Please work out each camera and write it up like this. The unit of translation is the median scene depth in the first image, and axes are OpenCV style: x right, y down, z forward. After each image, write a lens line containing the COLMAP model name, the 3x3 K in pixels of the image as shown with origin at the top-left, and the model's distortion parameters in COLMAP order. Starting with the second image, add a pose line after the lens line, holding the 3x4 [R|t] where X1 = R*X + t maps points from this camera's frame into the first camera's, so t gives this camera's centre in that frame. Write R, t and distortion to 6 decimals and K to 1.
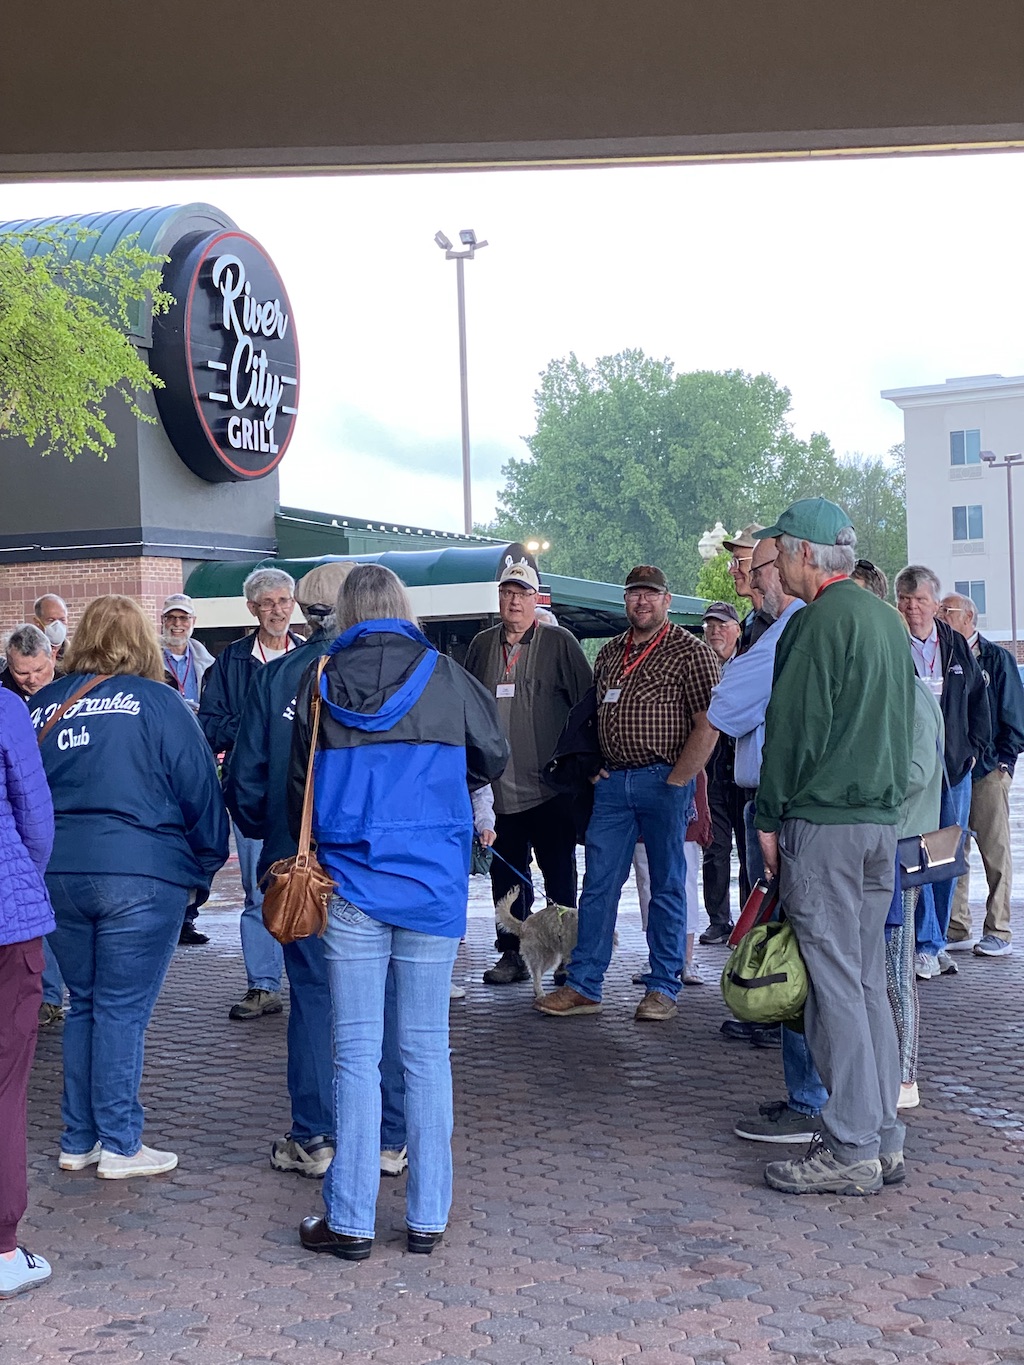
lens RADIAL K [[2729.7, 0, 508.8], [0, 2729.7, 679.7], [0, 0, 1]] dist [0.247842, 0.000000]
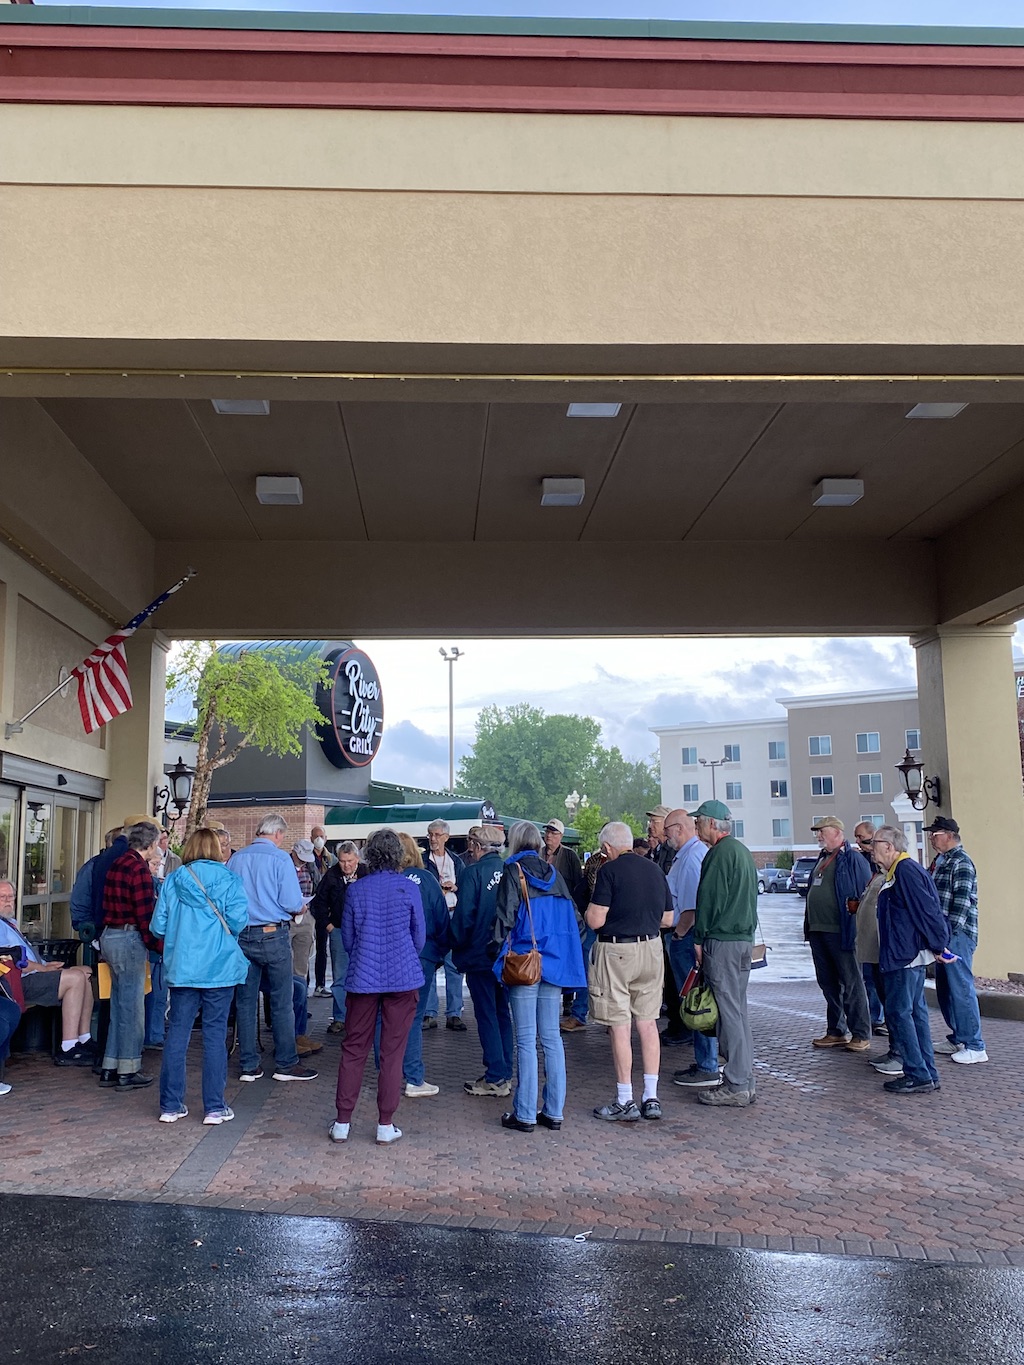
lens RADIAL K [[1362.0, 0, 532.3], [0, 1362.0, 675.0], [0, 0, 1]] dist [0.014385, 0.000000]
pose [[0.998281, 0.024276, 0.053343, -0.020992], [-0.016632, 0.990107, -0.139326, -0.001361], [-0.056198, 0.138199, 0.988809, -0.029356]]
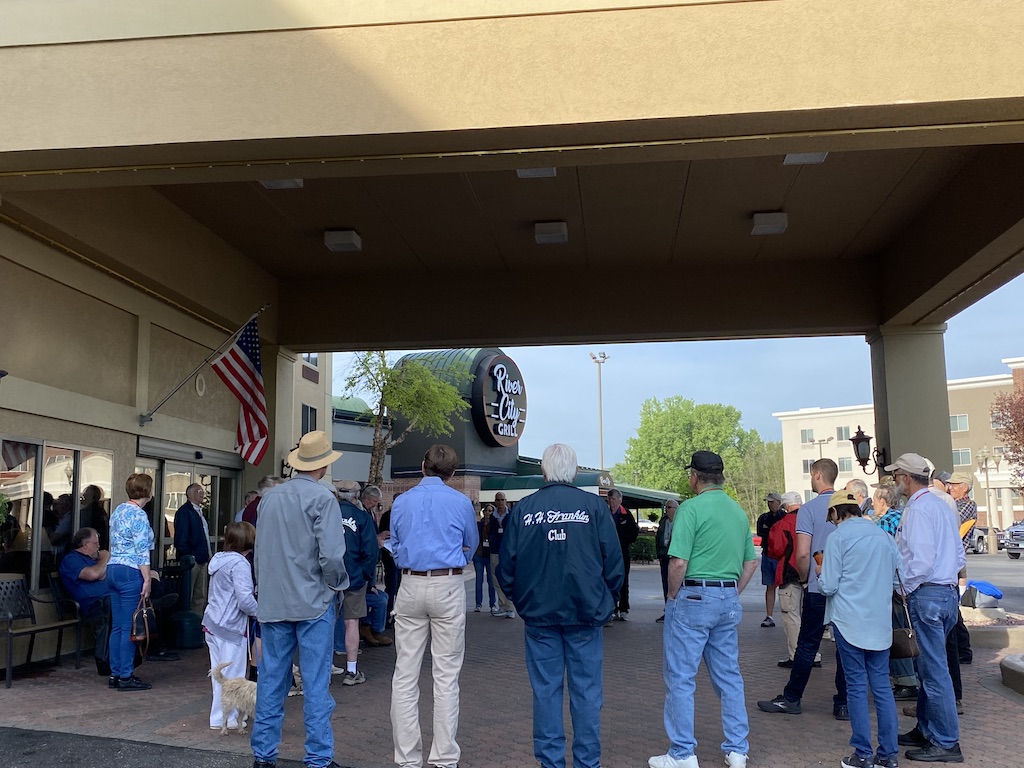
lens RADIAL K [[1074.5, 0, 510.5], [0, 1074.5, 381.9], [0, 0, 1]] dist [0.034597, 0.000000]
pose [[0.993335, 0.004329, -0.115182, 0.030610], [-0.019344, 0.991383, -0.129562, 0.000325], [0.113629, 0.130926, 0.984859, -0.042668]]
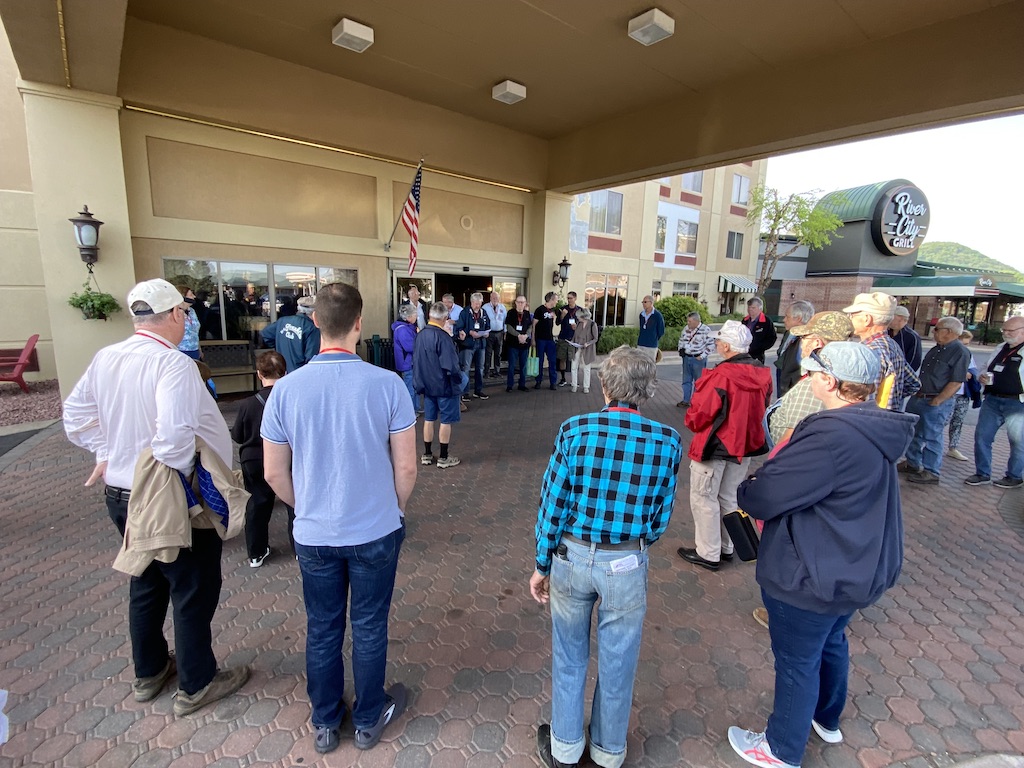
lens RADIAL K [[501.2, 0, 514.9], [0, 501.2, 386.6], [0, 0, 1]] dist [-0.013761, -0.000530]
pose [[0.631760, 0.186653, -0.752357, 0.115365], [-0.043409, 0.977573, 0.206076, -0.015479], [0.773948, -0.097531, 0.625694, 0.162580]]
